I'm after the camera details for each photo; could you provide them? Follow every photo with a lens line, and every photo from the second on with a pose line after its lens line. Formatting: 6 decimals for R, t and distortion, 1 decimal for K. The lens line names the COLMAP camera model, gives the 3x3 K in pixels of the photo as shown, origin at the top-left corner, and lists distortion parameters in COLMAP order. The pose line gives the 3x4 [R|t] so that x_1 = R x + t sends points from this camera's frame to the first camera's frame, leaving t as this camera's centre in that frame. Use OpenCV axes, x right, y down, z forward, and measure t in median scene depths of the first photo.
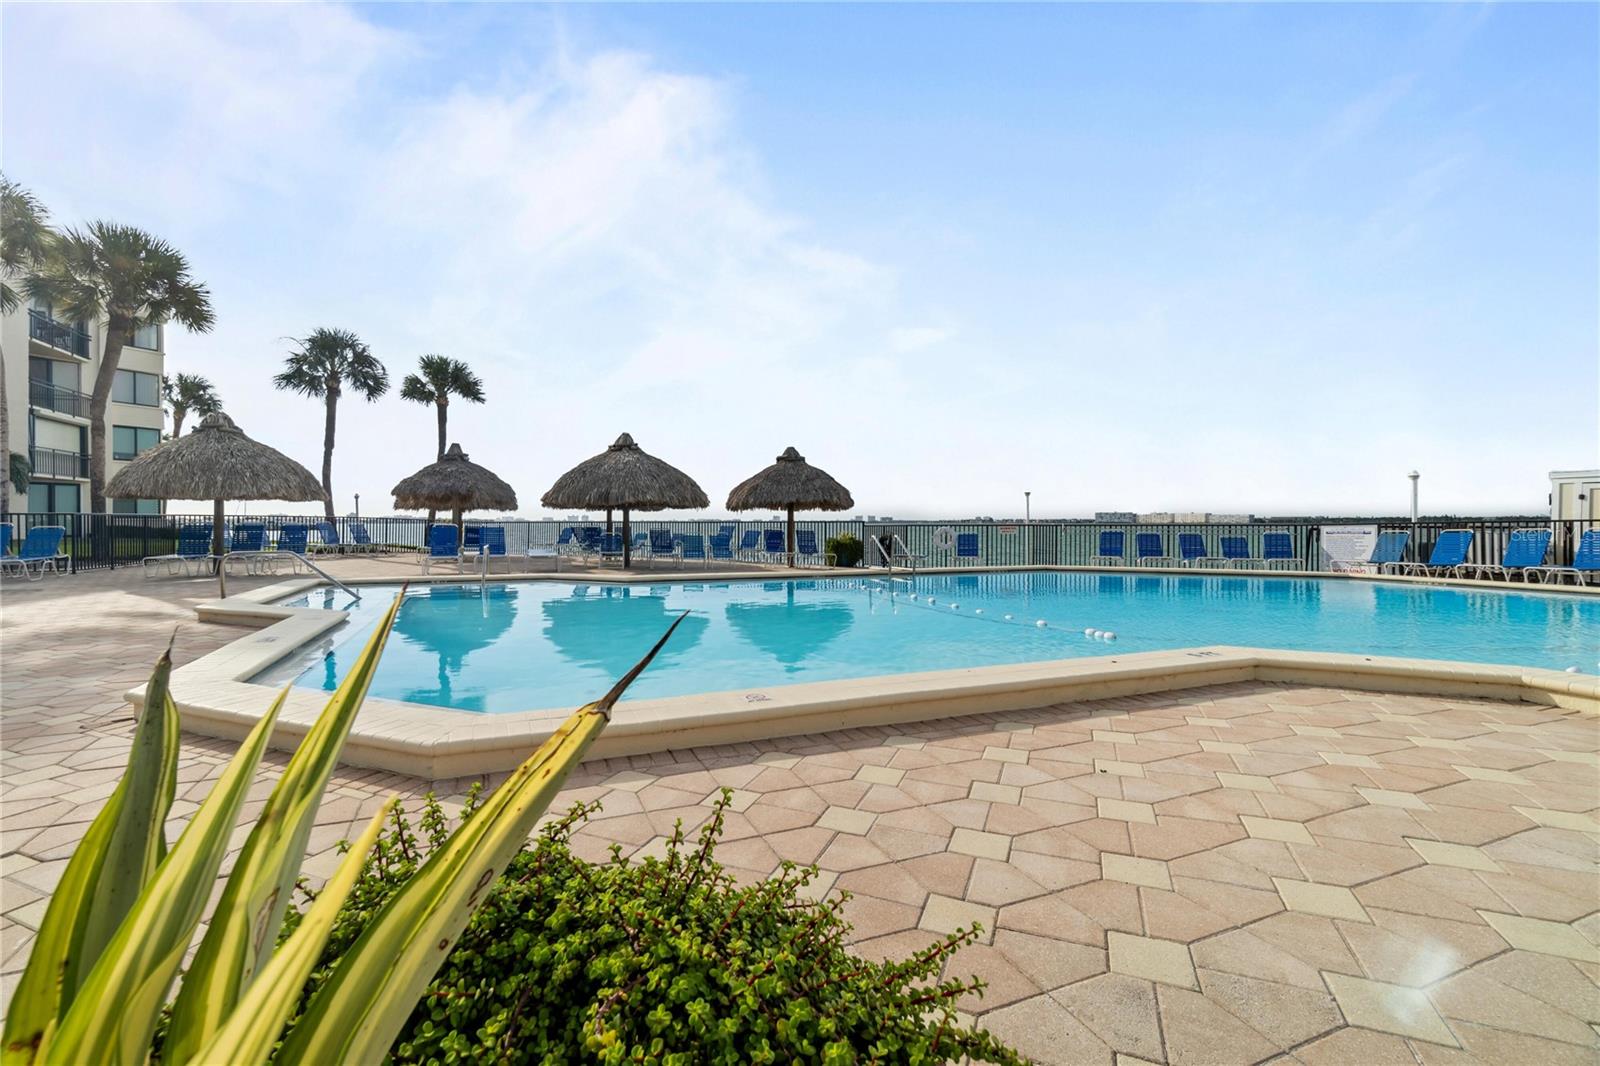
lens RADIAL K [[675.0, 0, 802.3], [0, 675.0, 516.9], [0, 0, 1]] dist [-0.014869, 0.000043]
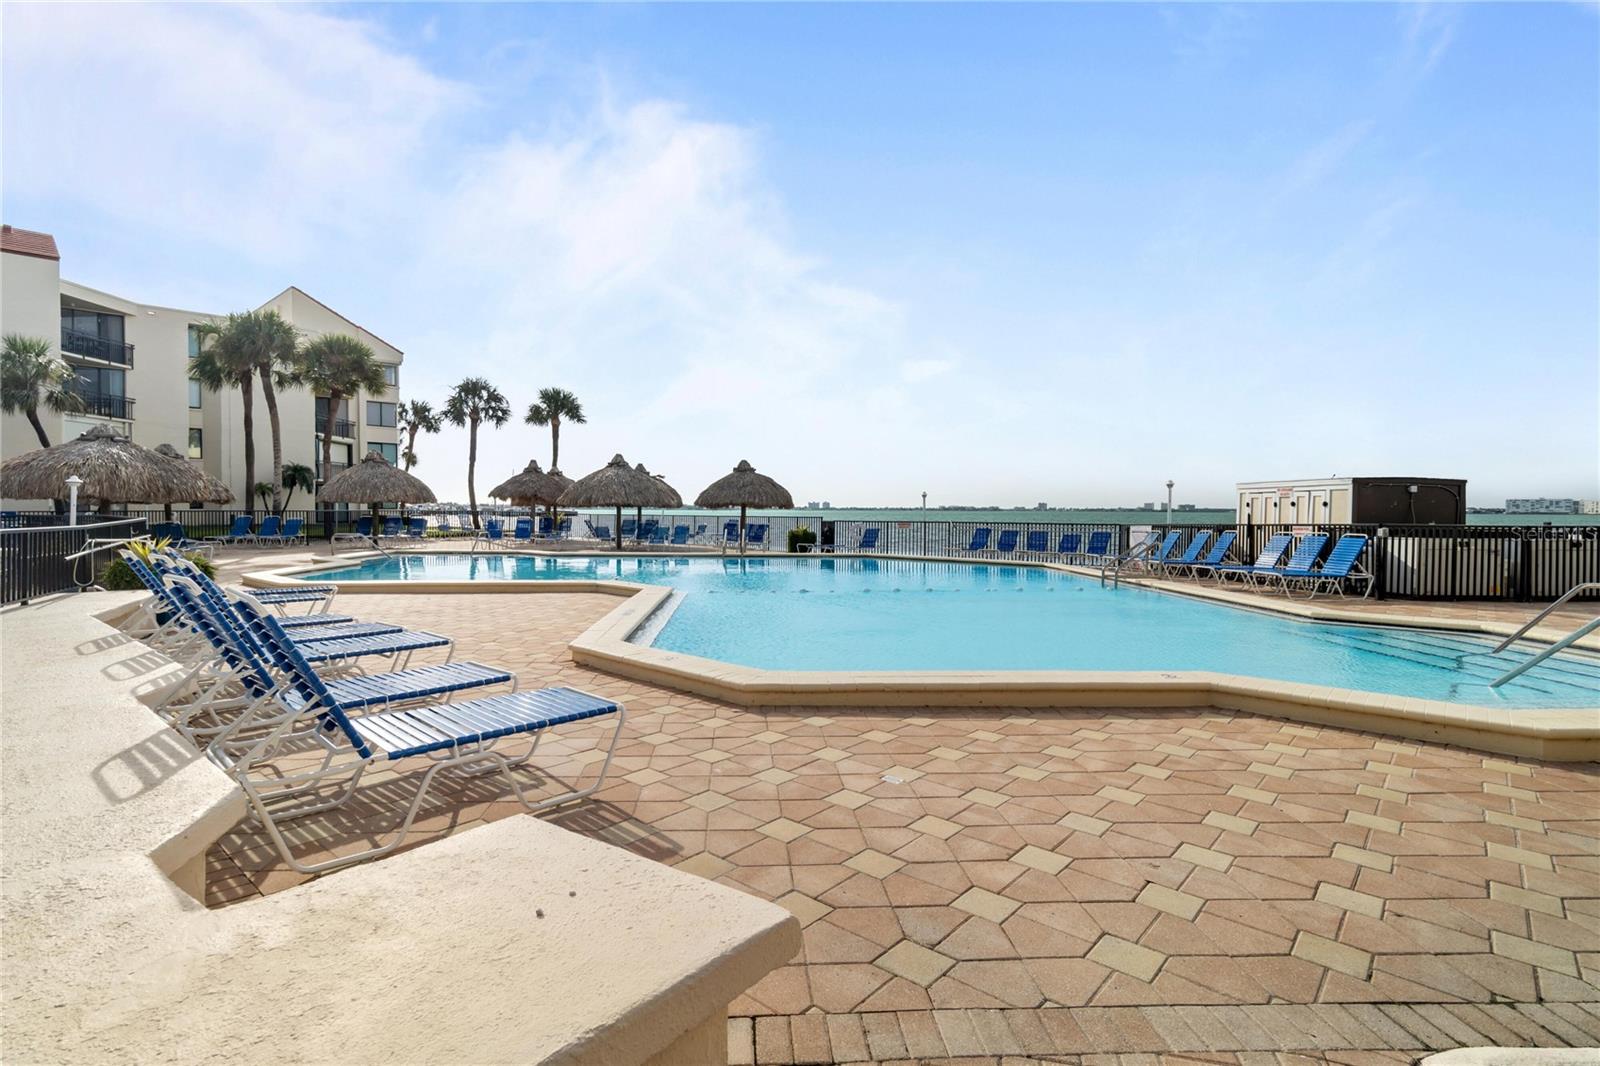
lens RADIAL K [[715.8, 0, 800.0], [0, 715.8, 533.0], [0, 0, 1]] dist [-0.000090, -0.000083]
pose [[0.953040, 0.015900, -0.302427, 0.418111], [-0.004401, 0.999243, 0.038664, -0.013405], [0.302812, -0.035517, 0.952388, -0.243138]]
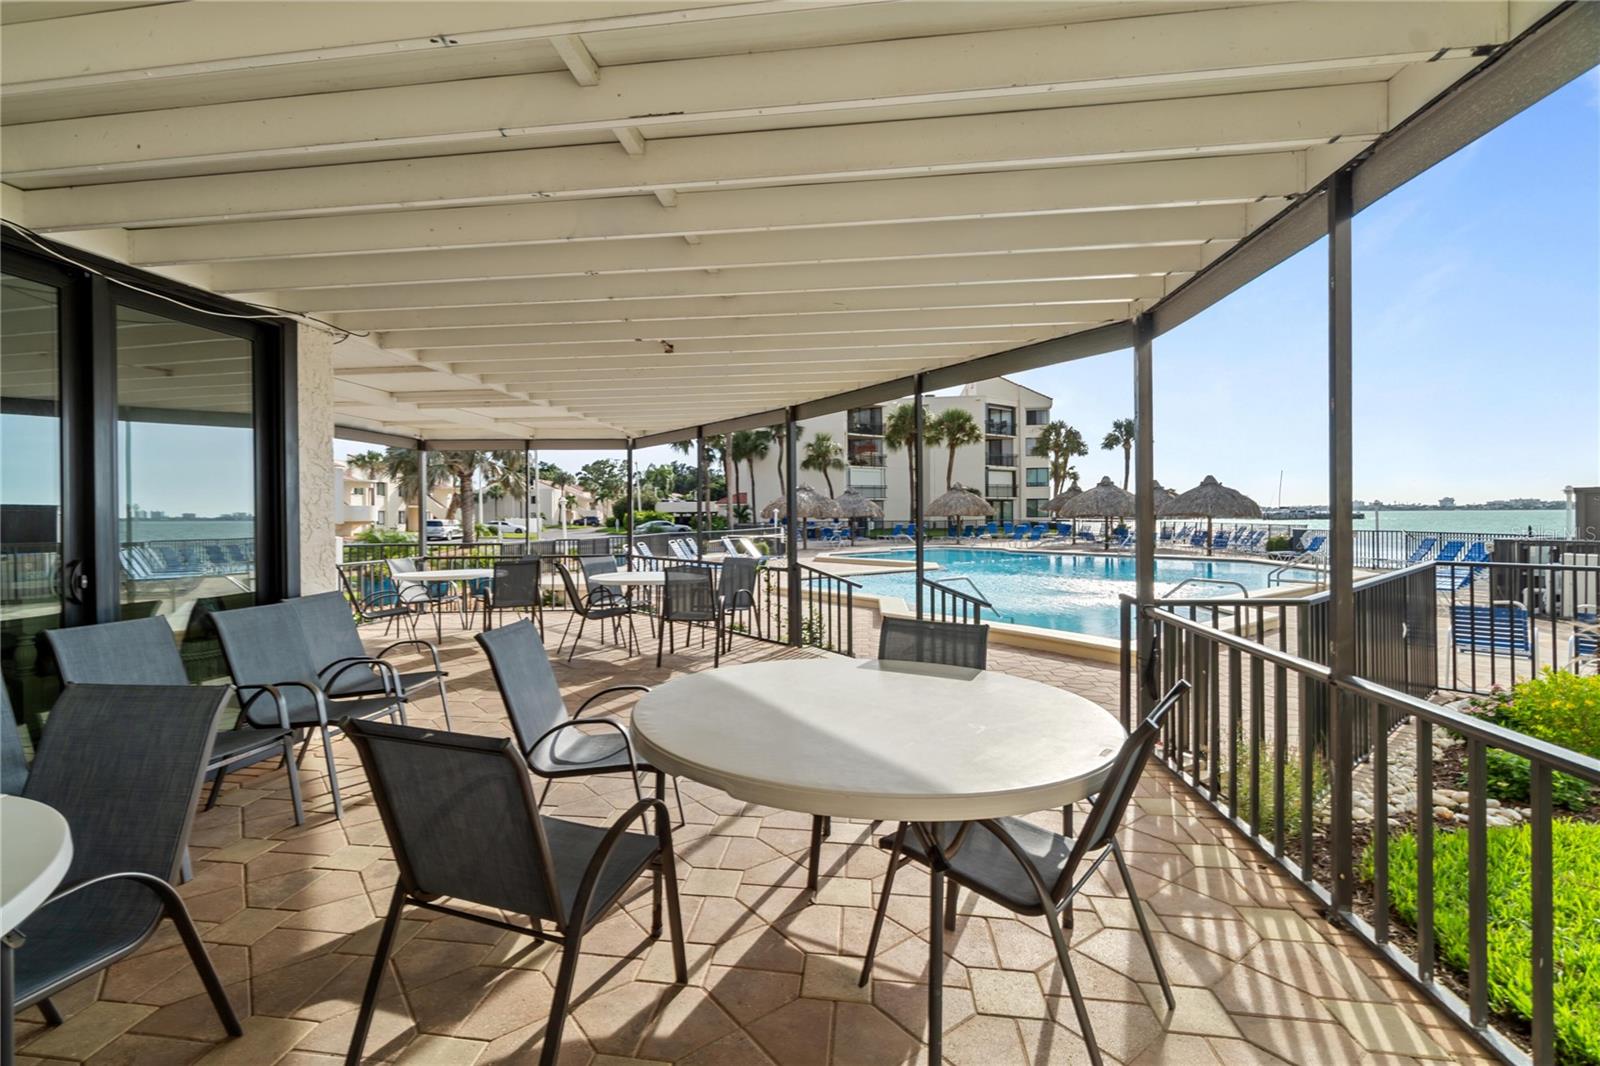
lens RADIAL K [[675.0, 0, 802.3], [0, 675.0, 516.9], [0, 0, 1]] dist [-0.014869, 0.000043]
pose [[0.269142, 0.004579, -0.963090, 0.958611], [0.008166, 0.999942, 0.007037, -0.024165], [0.963066, -0.009758, 0.269089, -0.218538]]
